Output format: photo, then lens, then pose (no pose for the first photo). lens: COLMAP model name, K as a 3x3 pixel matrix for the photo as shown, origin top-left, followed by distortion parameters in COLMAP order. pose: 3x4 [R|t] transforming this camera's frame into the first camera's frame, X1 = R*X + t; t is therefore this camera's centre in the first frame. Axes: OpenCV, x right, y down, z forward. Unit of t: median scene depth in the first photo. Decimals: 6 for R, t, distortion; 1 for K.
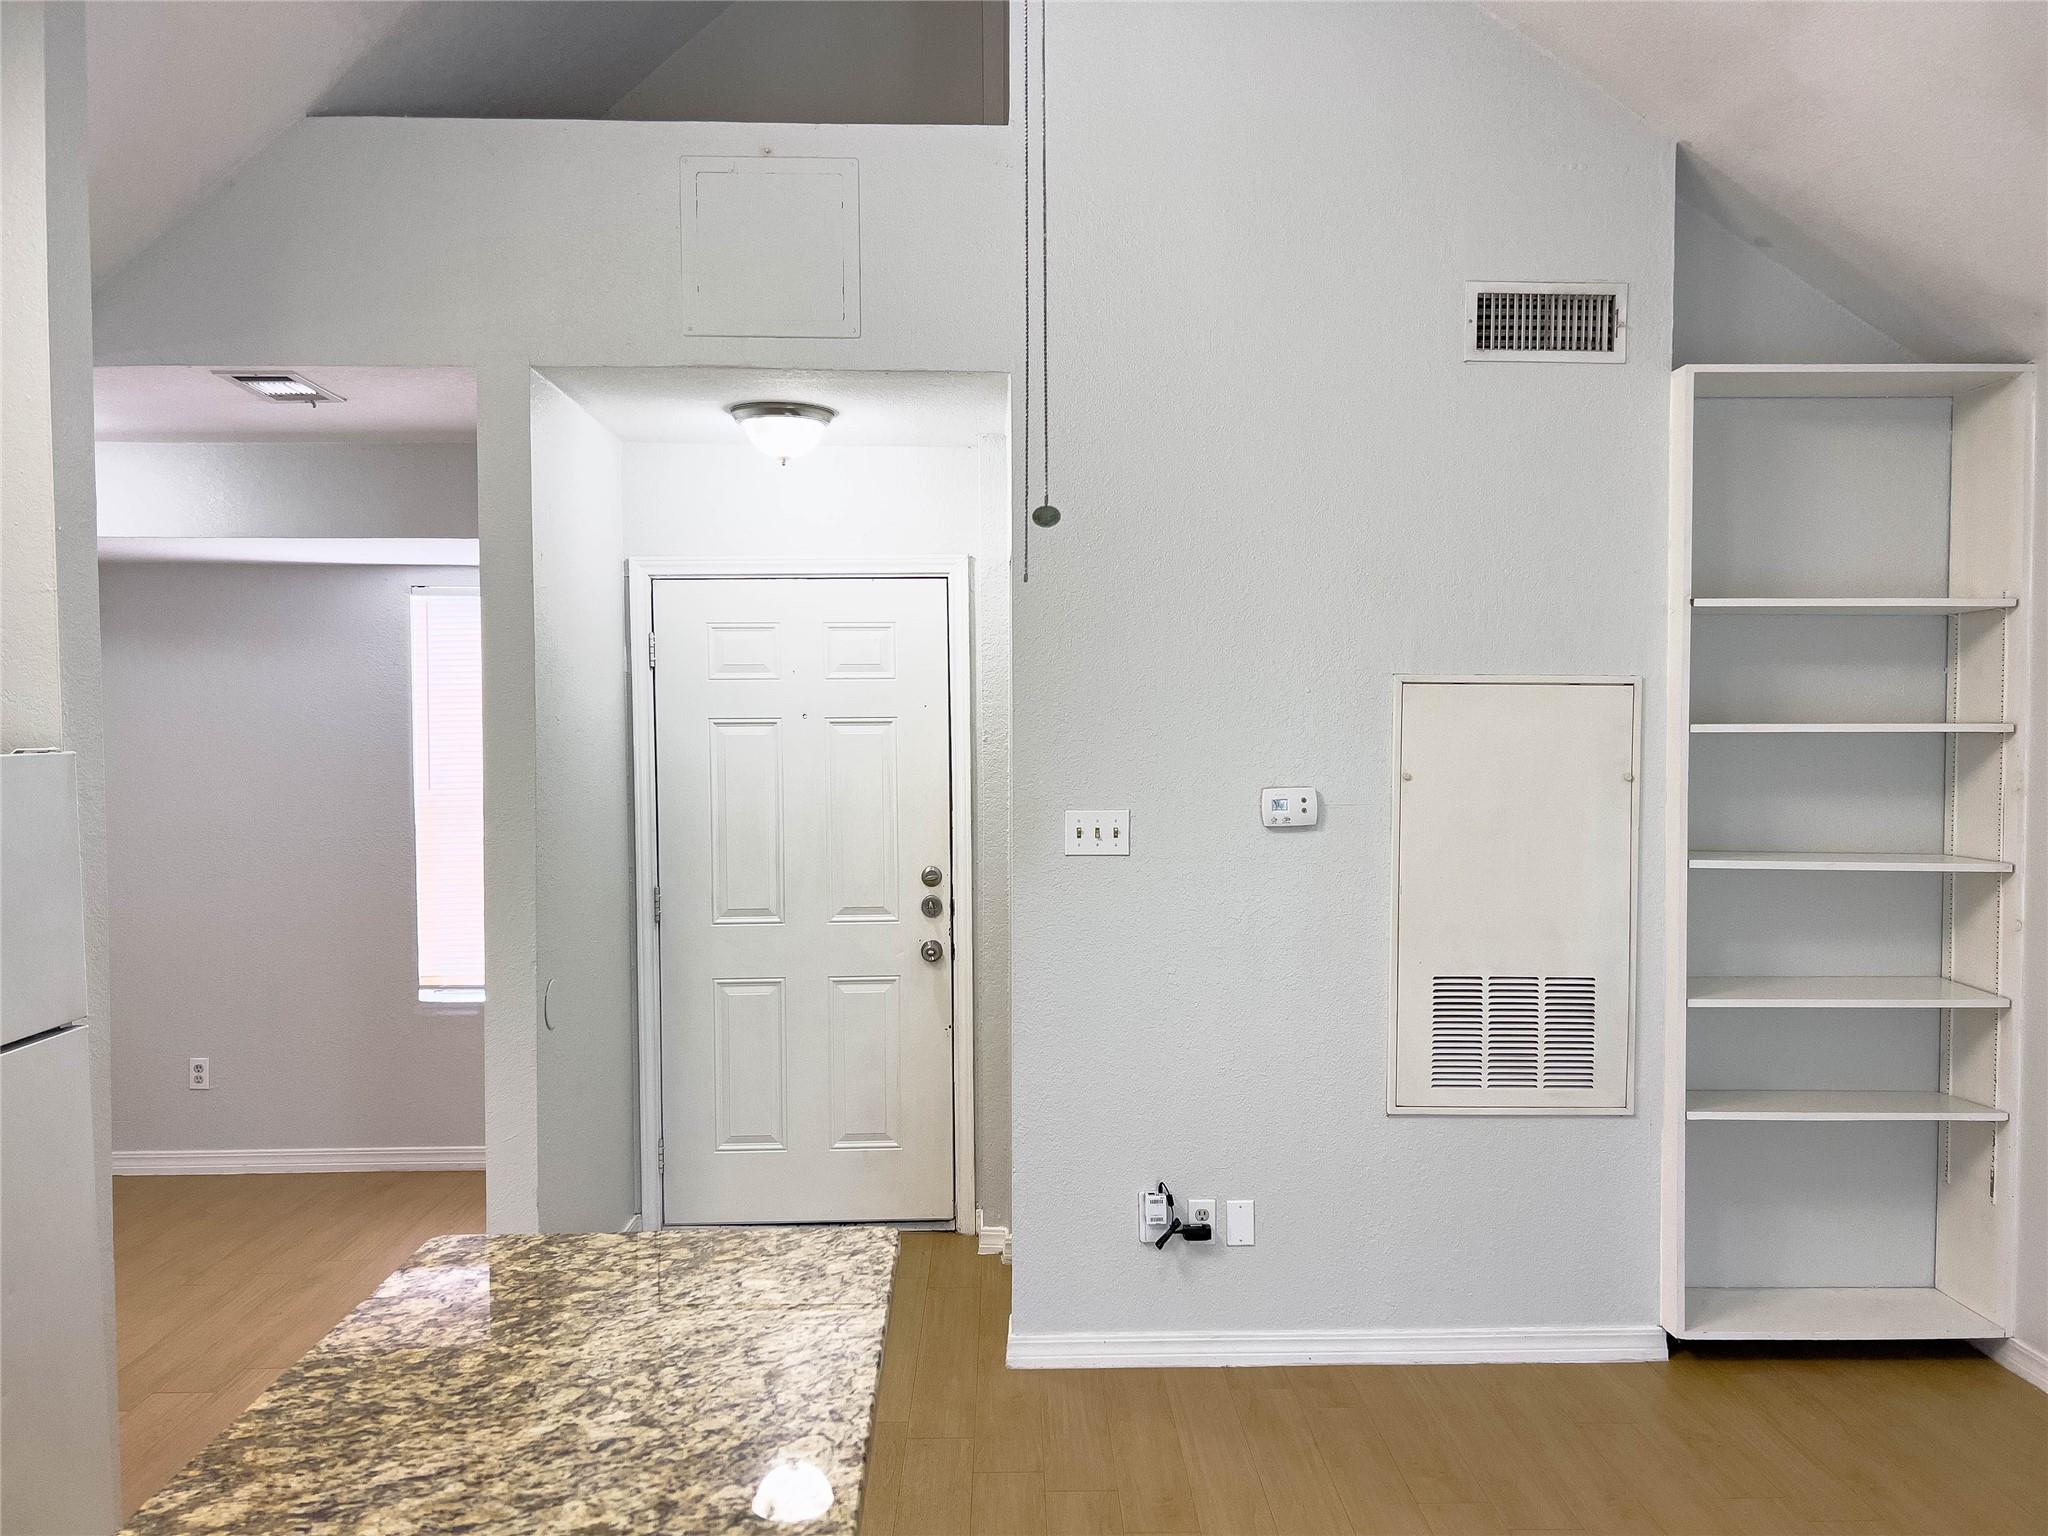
lens RADIAL K [[1567.2, 0, 1019.4], [0, 1567.2, 752.0], [0, 0, 1]] dist [0.051239, -0.031096]
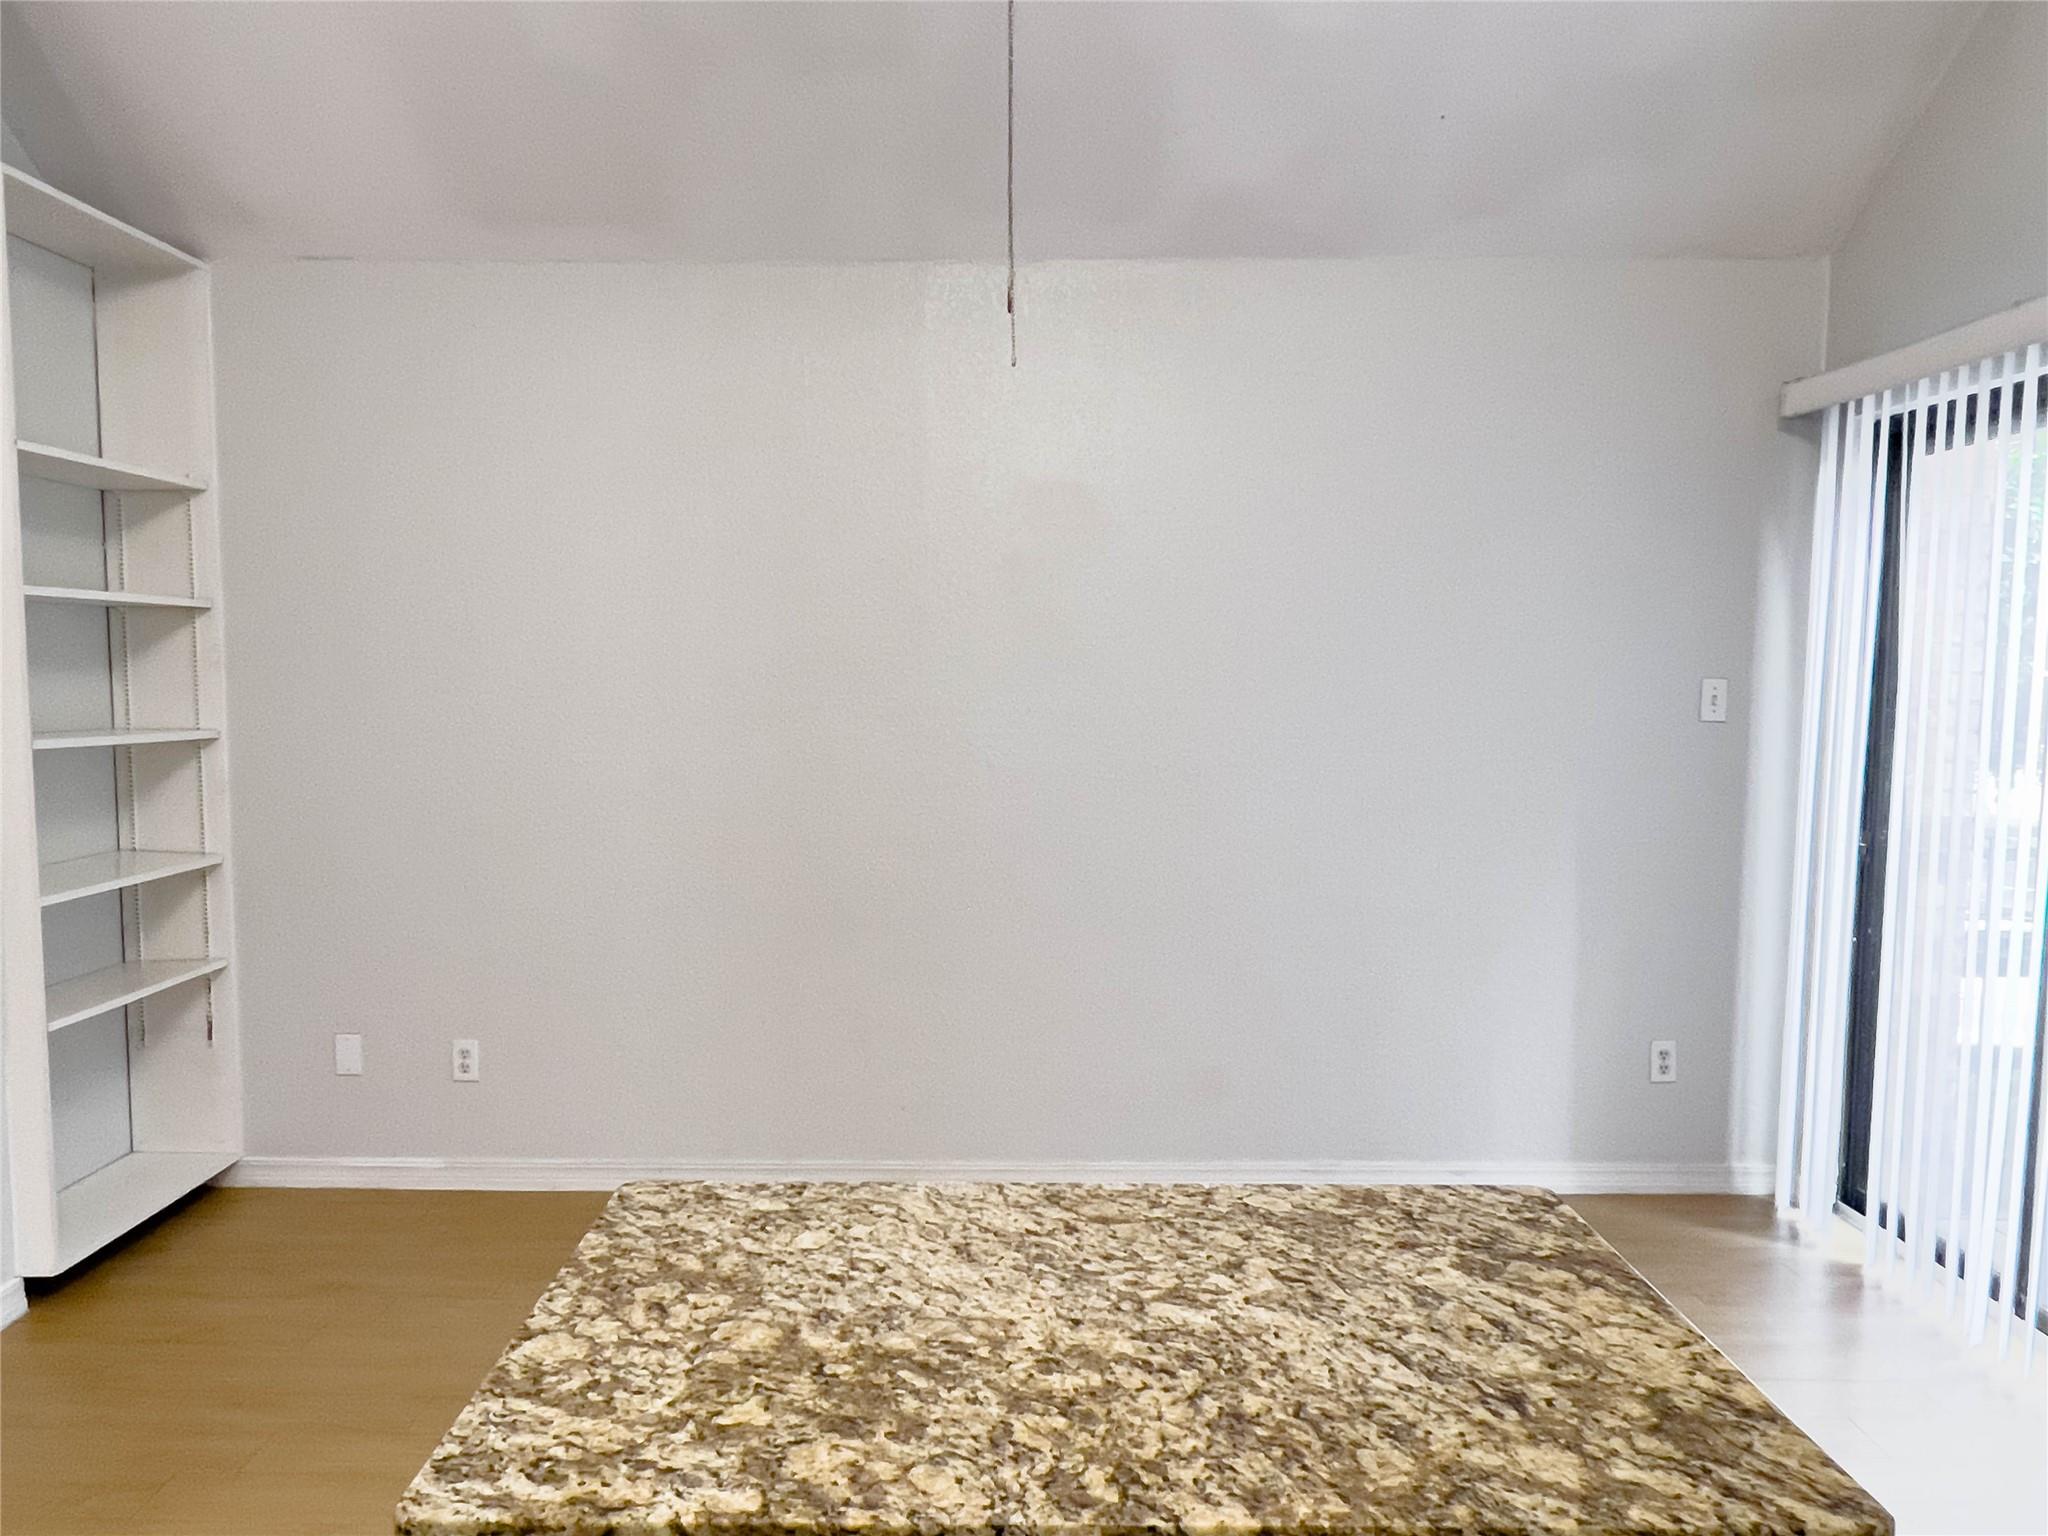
lens RADIAL K [[1567.2, 0, 1017.5], [0, 1567.2, 782.1], [0, 0, 1]] dist [0.051239, -0.031096]
pose [[-0.005574, -0.062950, 0.998001, -0.981661], [0.000931, 0.998016, 0.062956, 0.082318], [-0.999984, 0.001280, -0.005505, 0.996866]]
